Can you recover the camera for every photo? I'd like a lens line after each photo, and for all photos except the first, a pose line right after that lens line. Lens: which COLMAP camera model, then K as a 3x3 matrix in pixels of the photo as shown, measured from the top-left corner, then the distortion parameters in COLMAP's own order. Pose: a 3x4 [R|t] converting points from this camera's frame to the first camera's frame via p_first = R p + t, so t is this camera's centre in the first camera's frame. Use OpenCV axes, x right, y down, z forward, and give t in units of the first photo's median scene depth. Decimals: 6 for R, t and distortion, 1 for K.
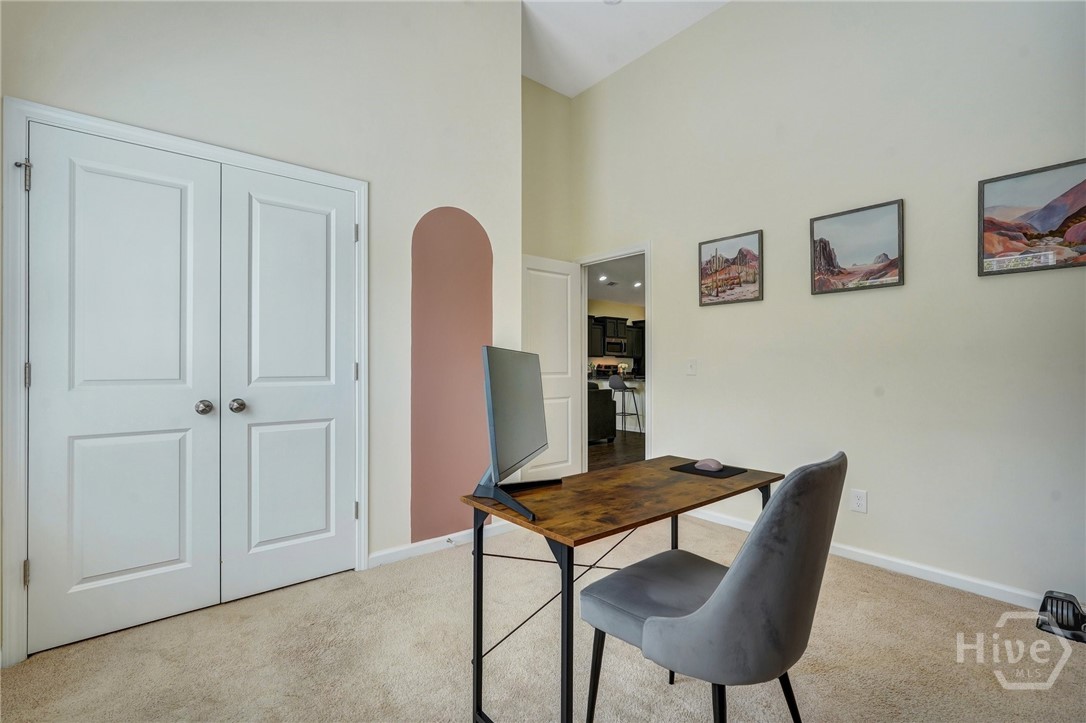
lens RADIAL K [[485.5, 0, 543.1], [0, 485.5, 364.7], [0, 0, 1]] dist [-0.008081, 0.001767]
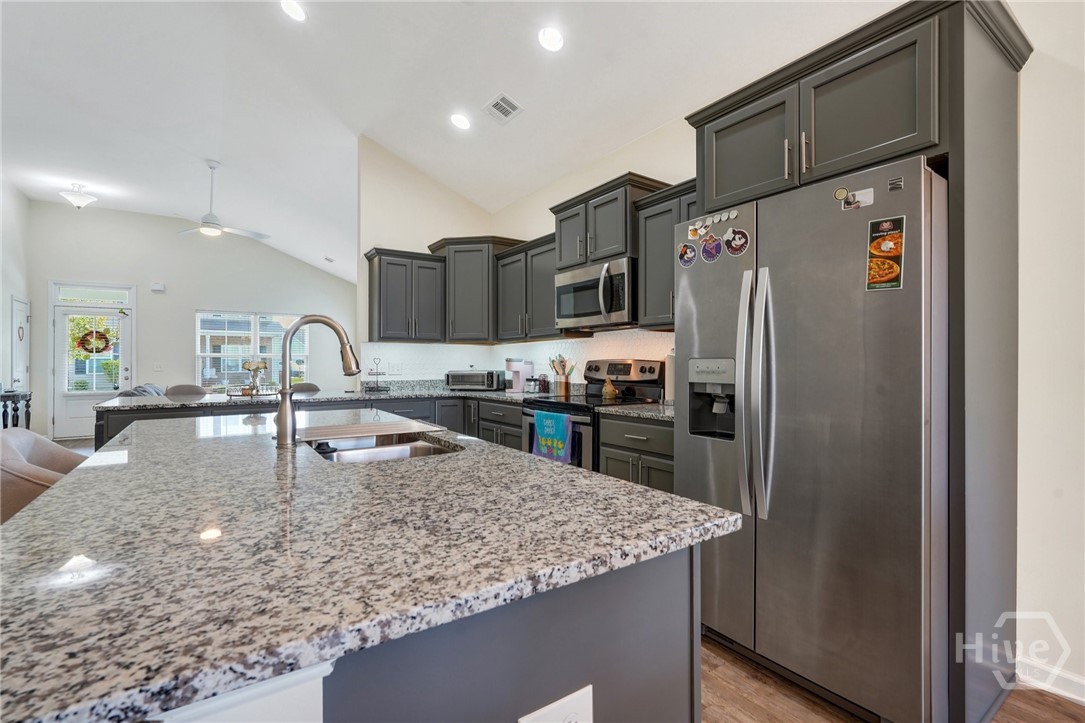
lens RADIAL K [[485.1, 0, 540.7], [0, 485.1, 362.2], [0, 0, 1]] dist [-0.008081, 0.001767]
pose [[-0.092758, -0.004455, -0.995679, 0.431204], [0.003574, 0.999982, -0.004807, 0.002659], [0.995682, -0.004004, -0.092741, 0.990228]]
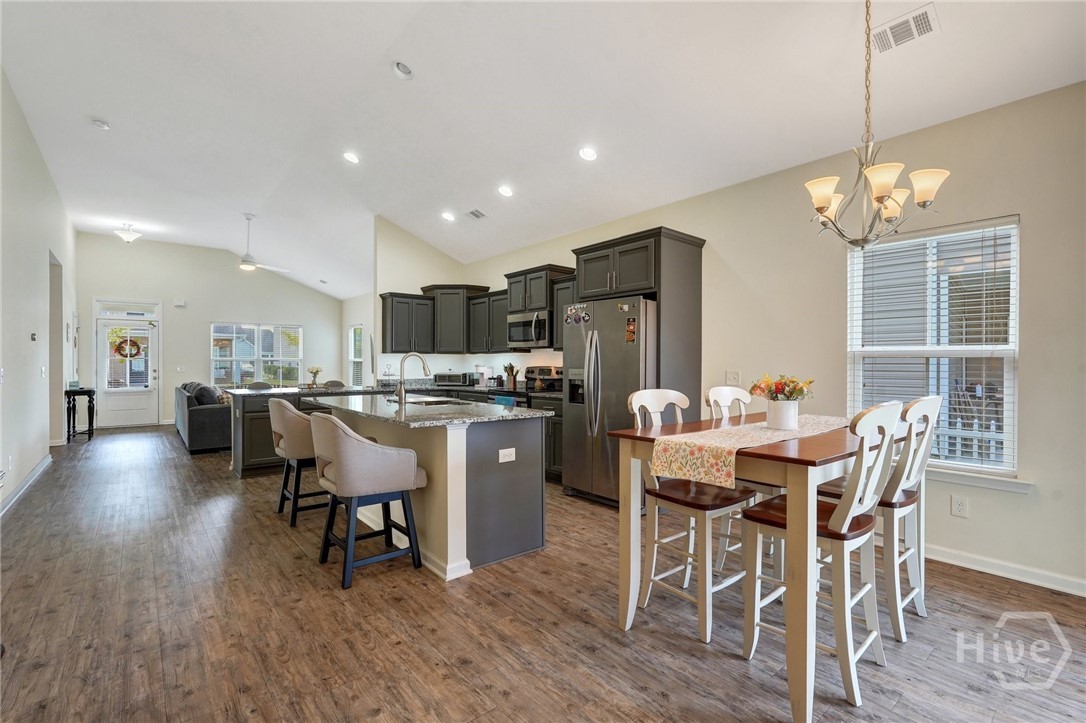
lens RADIAL K [[485.5, 0, 535.3], [0, 485.5, 364.6], [0, 0, 1]] dist [-0.008081, 0.001767]
pose [[-0.006527, 0.000178, -0.999979, 0.633803], [0.002171, 0.999998, 0.000164, -0.002174], [0.999976, -0.002170, -0.006527, 1.003595]]
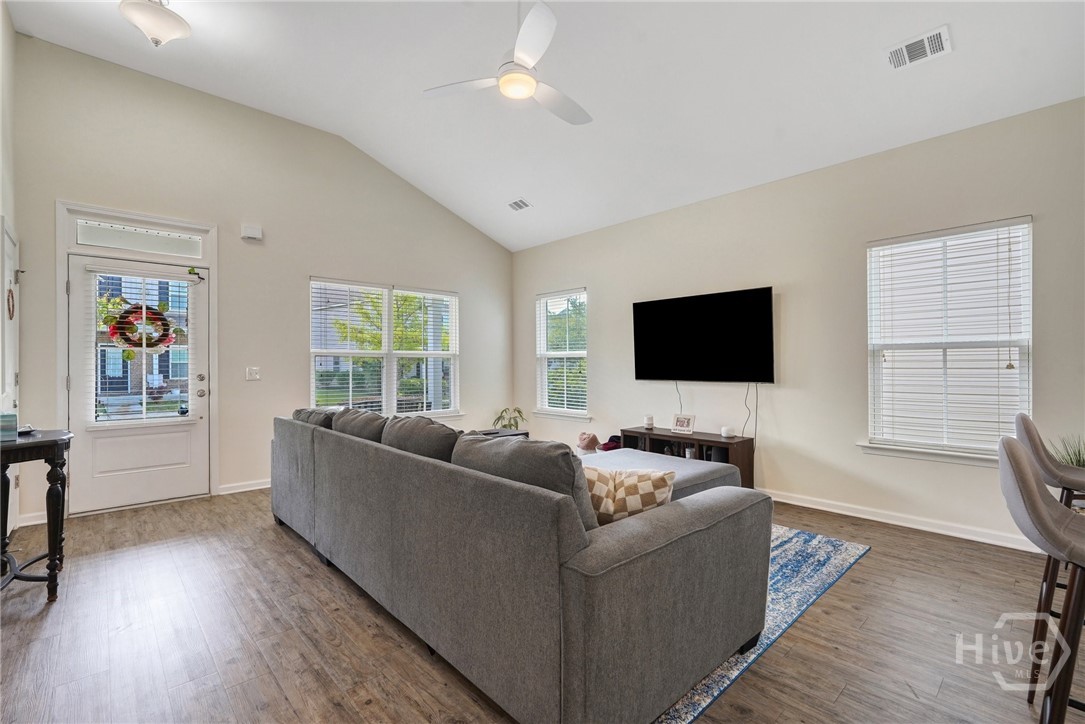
lens RADIAL K [[485.1, 0, 536.5], [0, 485.1, 366.2], [0, 0, 1]] dist [-0.008081, 0.001767]
pose [[0.036505, -0.003553, -0.999327, 0.190211], [0.006962, 0.999970, -0.003301, 0.001738], [0.999309, -0.006837, 0.036529, 0.588666]]
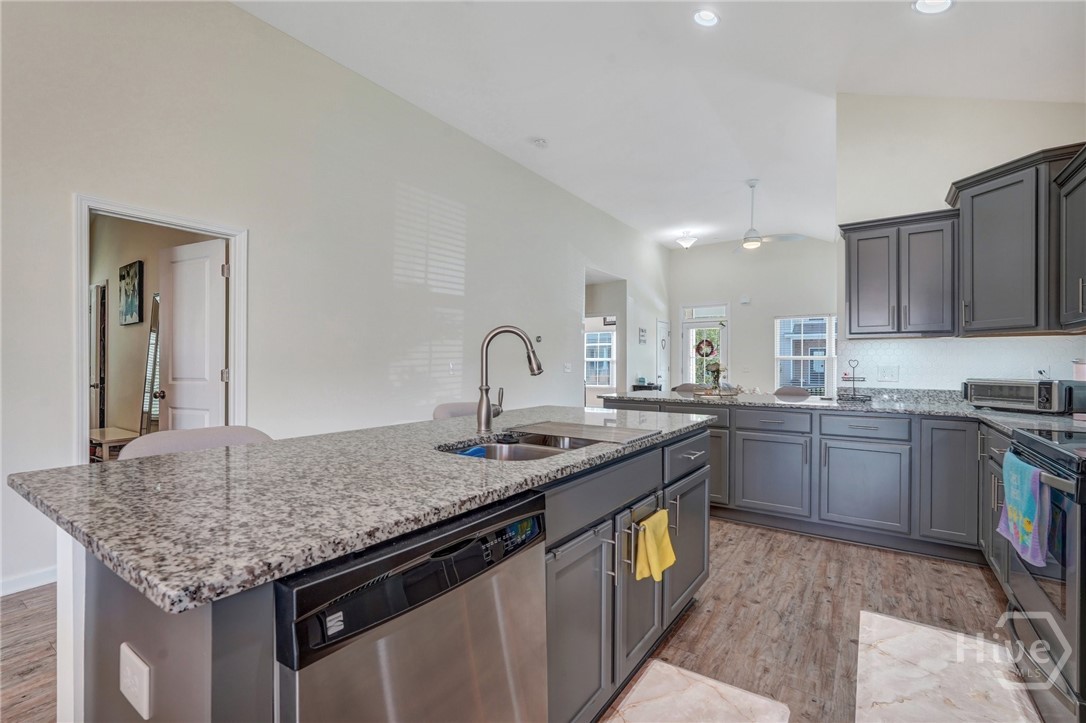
lens RADIAL K [[485.5, 0, 545.9], [0, 485.5, 356.2], [0, 0, 1]] dist [-0.008081, 0.001767]
pose [[-0.960081, -0.011301, -0.279494, 0.338419], [-0.005847, 0.999776, -0.020342, 0.002478], [0.279661, -0.017895, -0.959932, 1.066620]]
